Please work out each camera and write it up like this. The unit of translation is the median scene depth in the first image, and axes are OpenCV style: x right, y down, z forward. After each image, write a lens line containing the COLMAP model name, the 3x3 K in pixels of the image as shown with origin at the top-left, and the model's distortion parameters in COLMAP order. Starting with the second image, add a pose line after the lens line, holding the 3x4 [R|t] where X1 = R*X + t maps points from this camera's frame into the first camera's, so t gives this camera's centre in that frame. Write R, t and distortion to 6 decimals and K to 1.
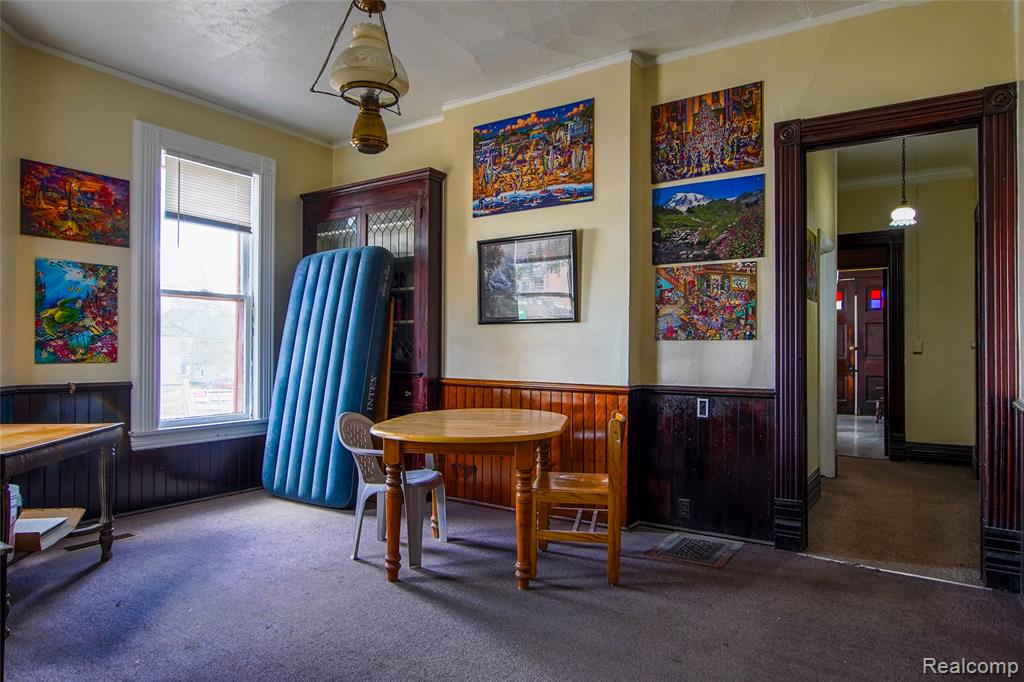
lens RADIAL K [[636.9, 0, 511.4], [0, 636.9, 342.1], [0, 0, 1]] dist [0.000944, 0.000216]
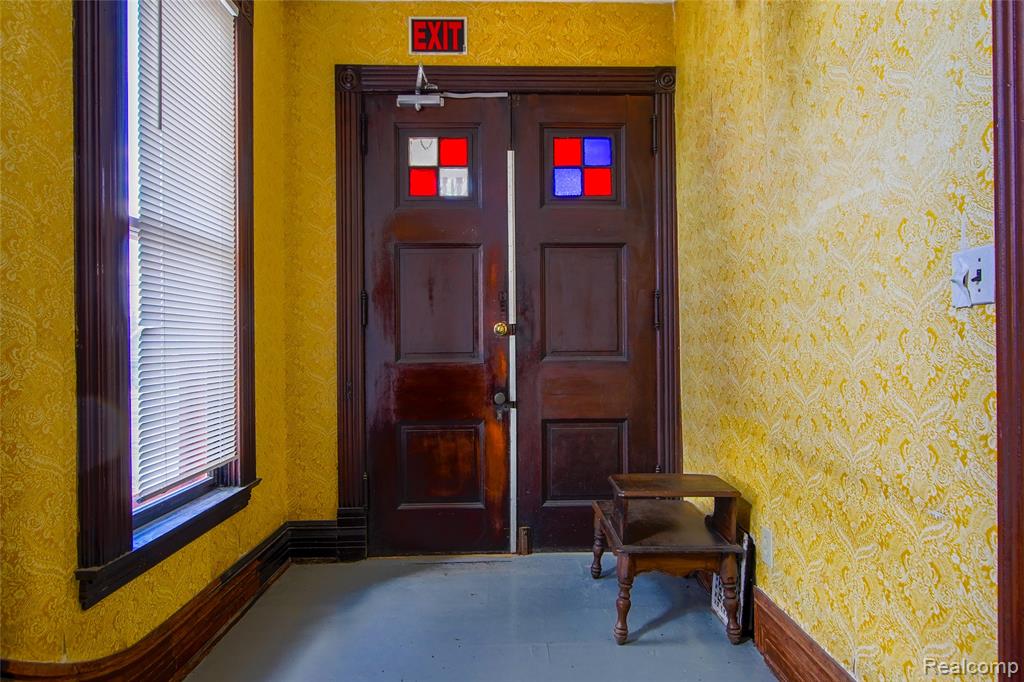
lens RADIAL K [[636.9, 0, 512.3], [0, 636.9, 340.9], [0, 0, 1]] dist [0.000944, 0.000216]
pose [[0.818120, -0.006191, 0.575015, 0.373409], [0.002856, 0.999973, 0.006703, 0.013789], [-0.575041, -0.003841, 0.818116, 0.763838]]
